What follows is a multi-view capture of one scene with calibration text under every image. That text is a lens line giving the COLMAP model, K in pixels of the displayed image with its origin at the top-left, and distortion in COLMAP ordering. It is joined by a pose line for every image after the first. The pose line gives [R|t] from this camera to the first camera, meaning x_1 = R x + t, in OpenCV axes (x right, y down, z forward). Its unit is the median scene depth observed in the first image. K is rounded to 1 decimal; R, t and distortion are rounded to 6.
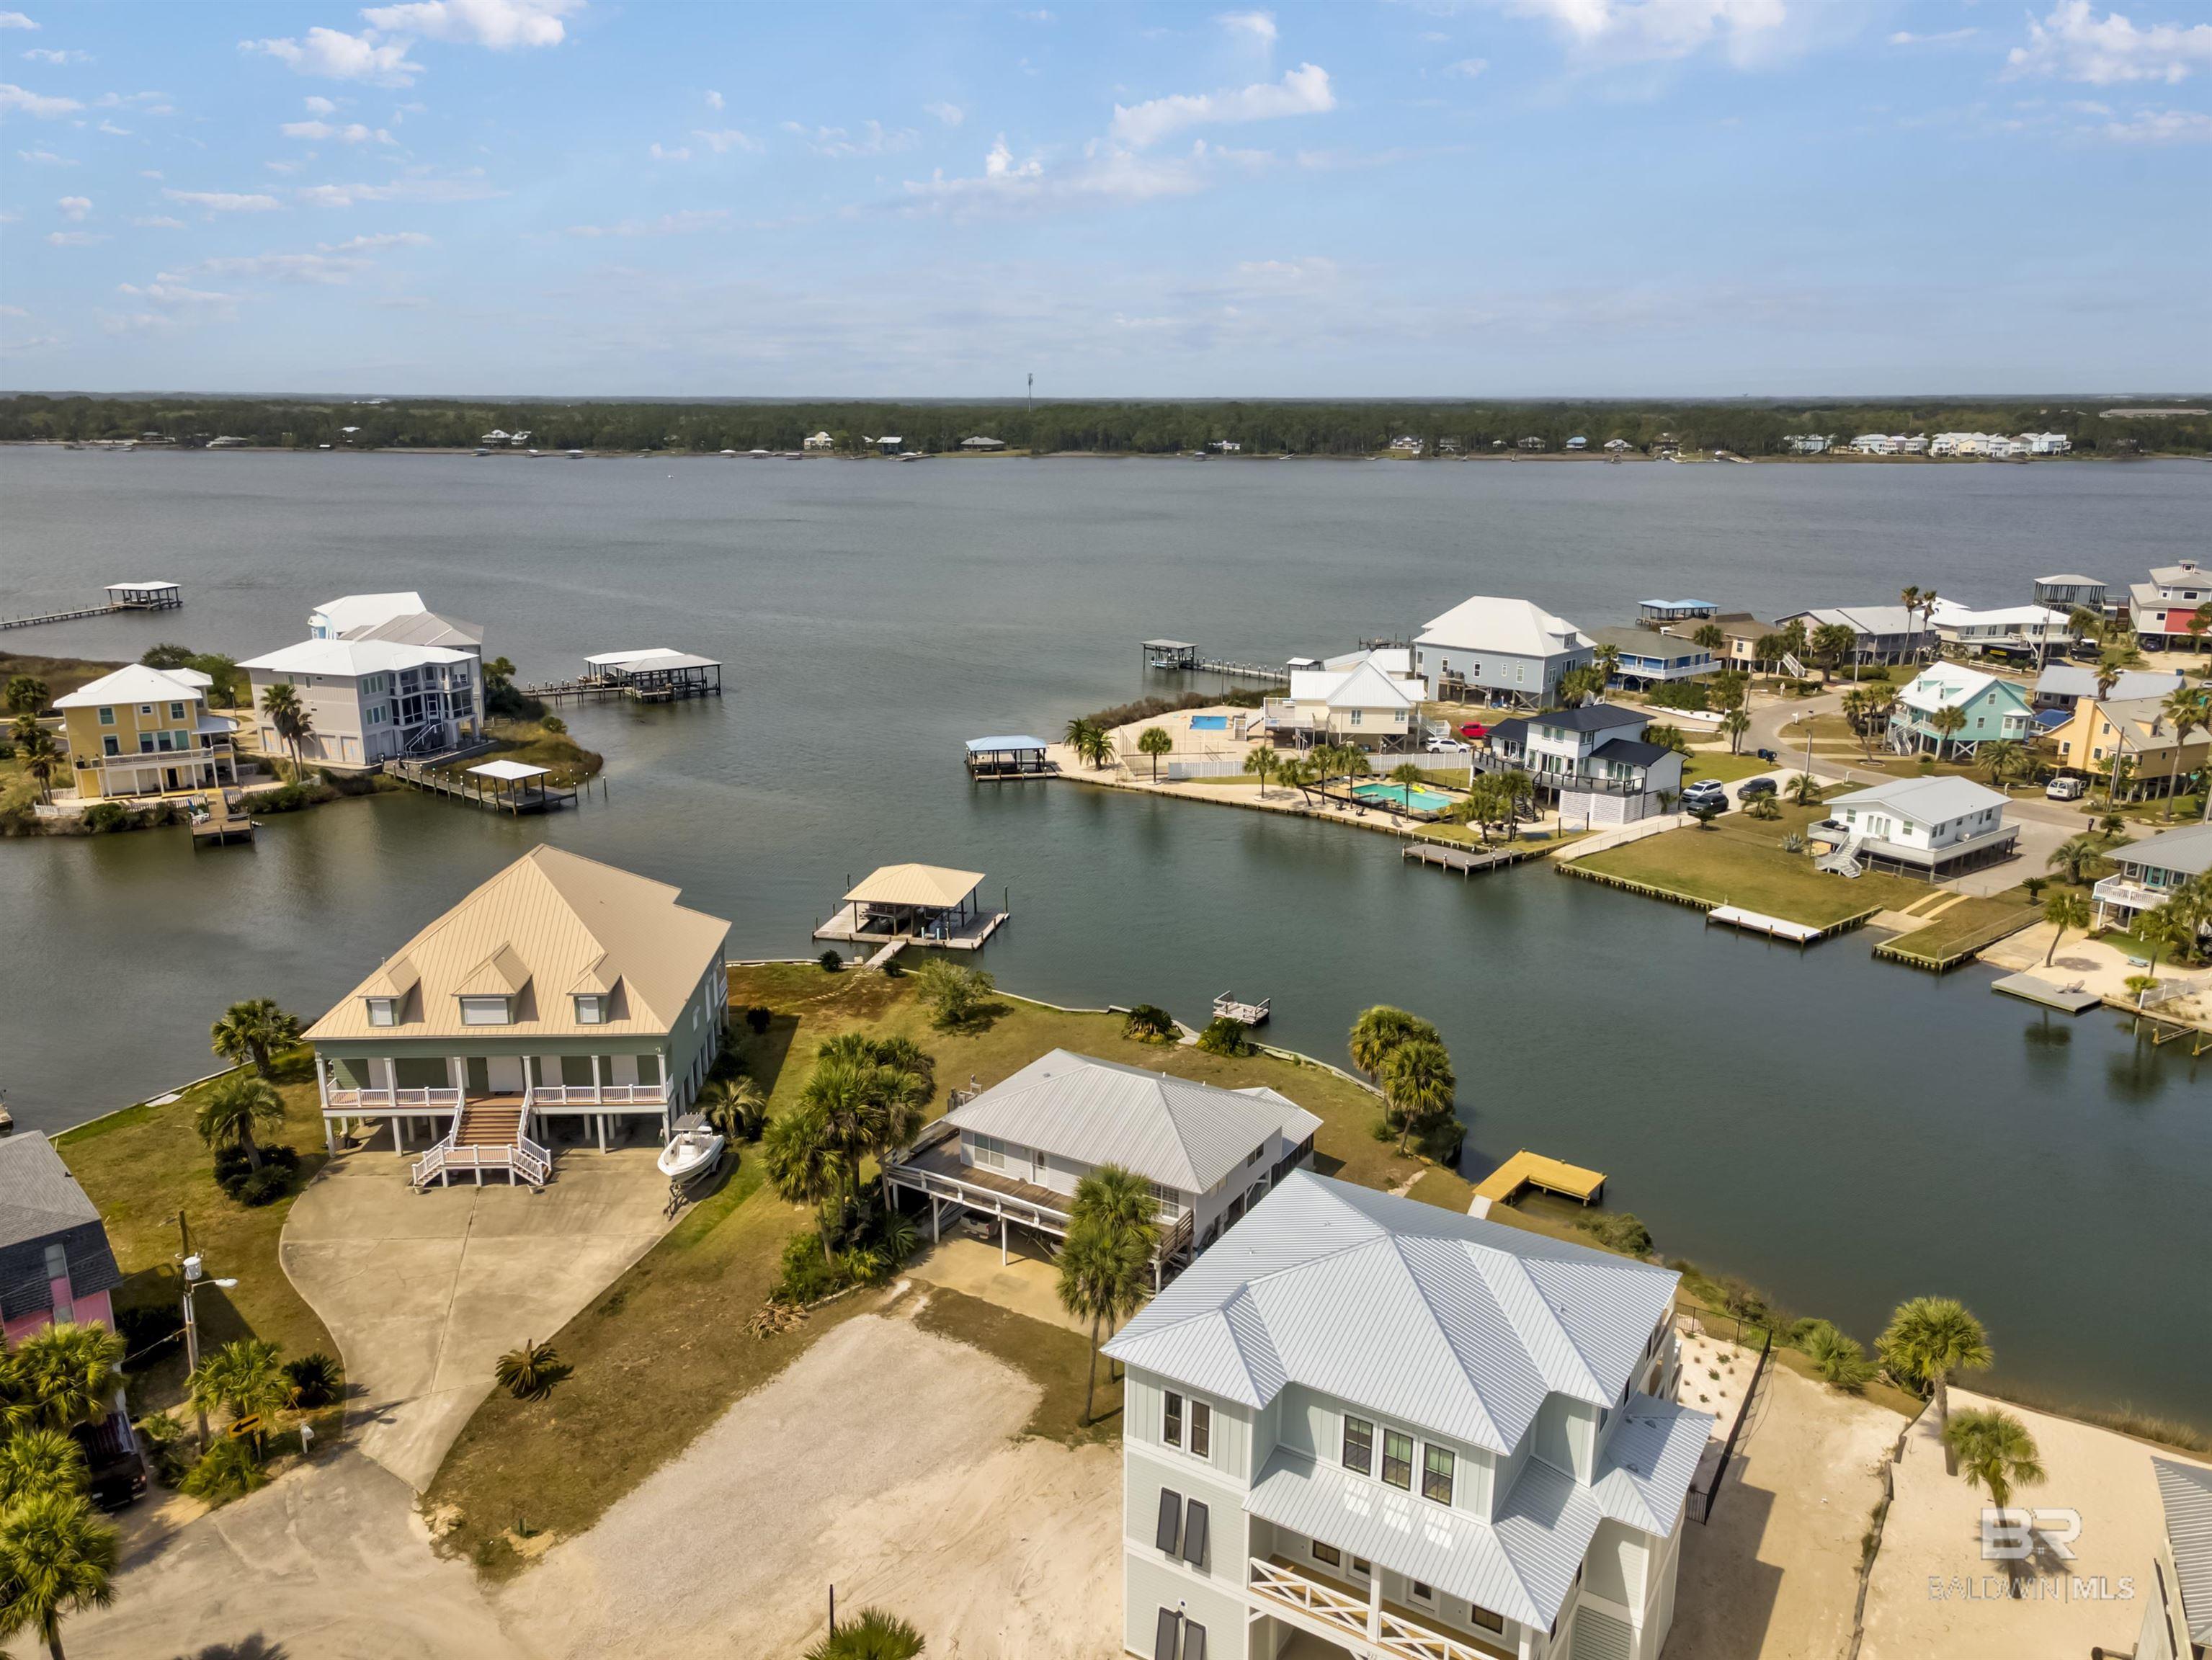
lens RADIAL K [[1598.3, 0, 1106.0], [0, 1598.3, 830.0], [0, 0, 1]] dist [0.032350, -0.002184]
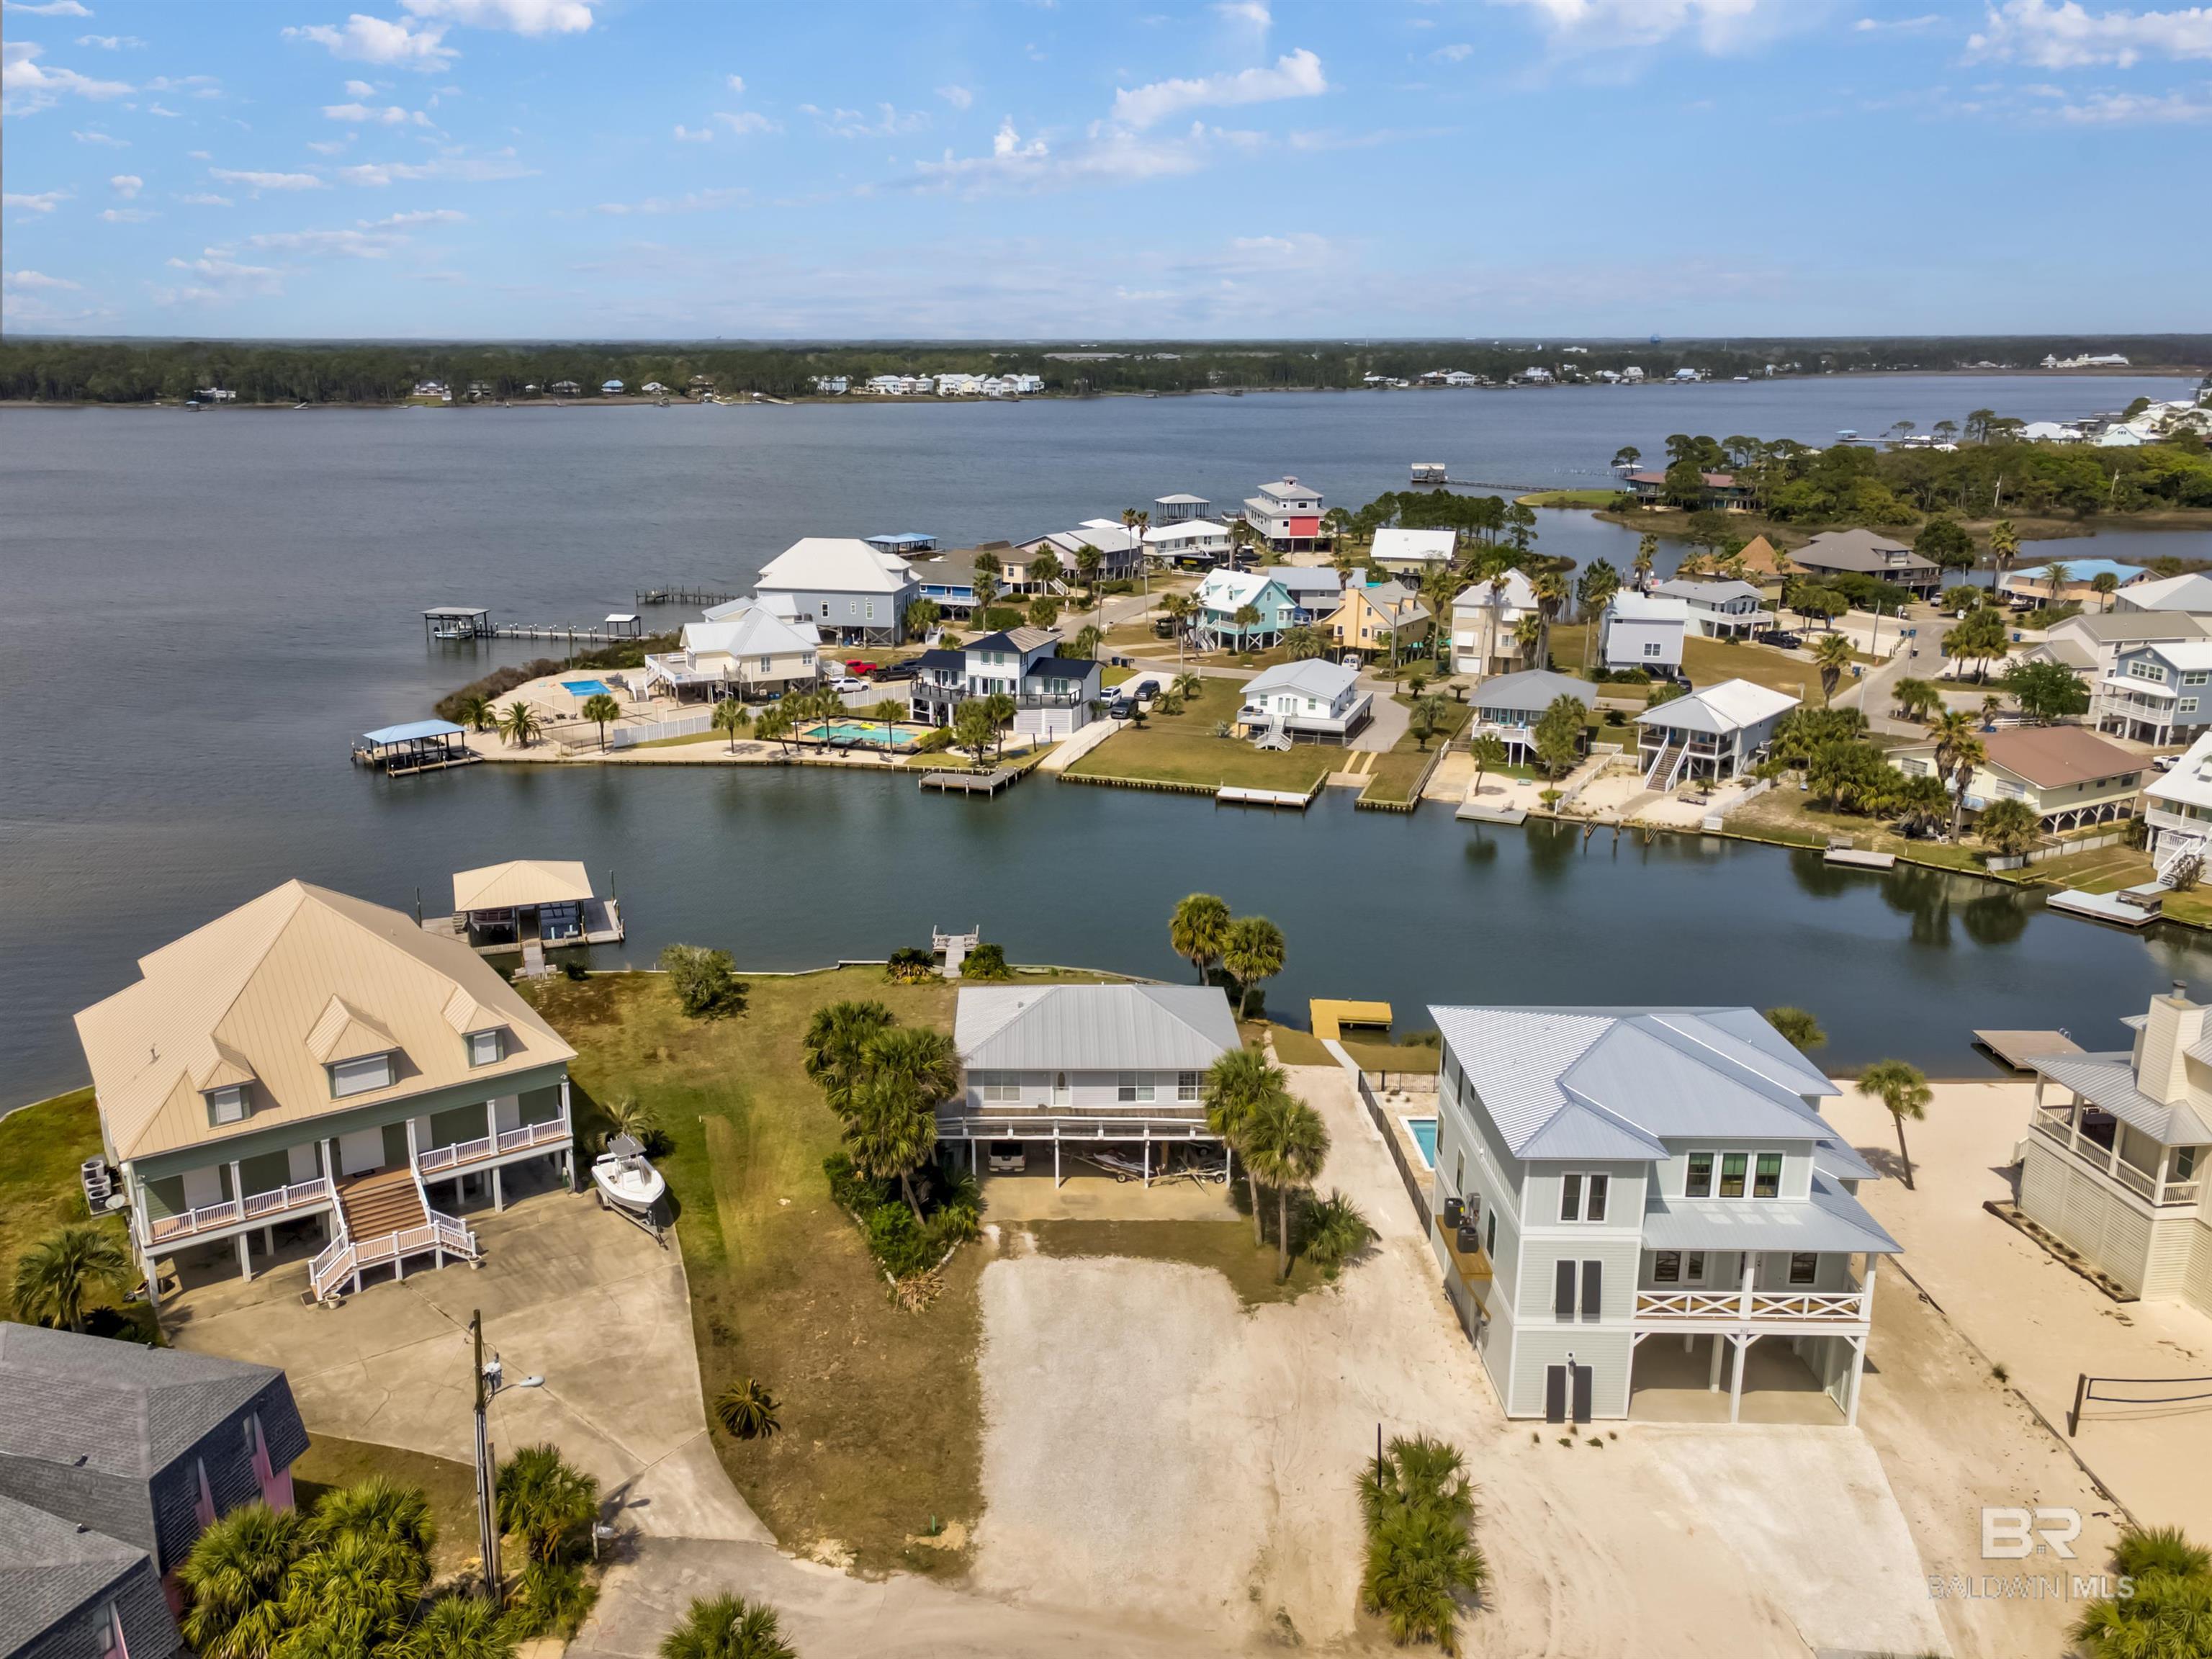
lens RADIAL K [[1642.0, 0, 1105.9], [0, 1642.0, 784.8], [0, 0, 1]] dist [0.031239, -0.002534]
pose [[0.857889, -0.137543, 0.495084, -0.244937], [0.137356, 0.989831, 0.036979, -0.008296], [-0.495136, 0.036279, 0.868058, 0.030339]]
